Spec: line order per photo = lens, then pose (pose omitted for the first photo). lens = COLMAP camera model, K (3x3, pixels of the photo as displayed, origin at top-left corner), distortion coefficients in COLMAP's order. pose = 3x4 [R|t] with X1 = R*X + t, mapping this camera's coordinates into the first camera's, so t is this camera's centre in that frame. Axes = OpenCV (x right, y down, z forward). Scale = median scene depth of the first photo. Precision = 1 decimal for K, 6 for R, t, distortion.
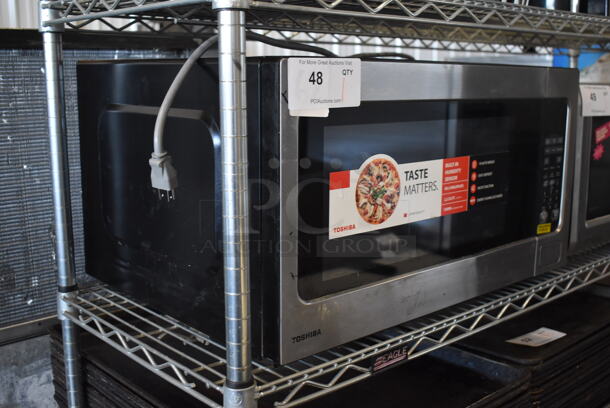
lens RADIAL K [[688.2, 0, 304.9], [0, 688.2, 203.8], [0, 0, 1]] dist [-0.009908, 0.000000]
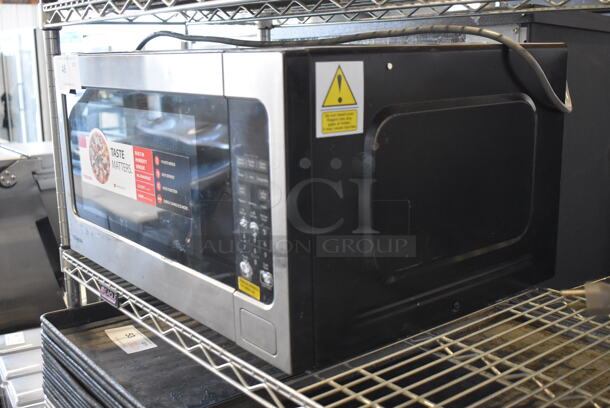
lens RADIAL K [[688.2, 0, 304.9], [0, 688.2, 203.6], [0, 0, 1]] dist [-0.009908, 0.000000]
pose [[-0.071568, 0.211275, -0.974803, 1.124742], [-0.154699, 0.963132, 0.220103, -0.231447], [0.985366, 0.166553, -0.036245, 1.205100]]
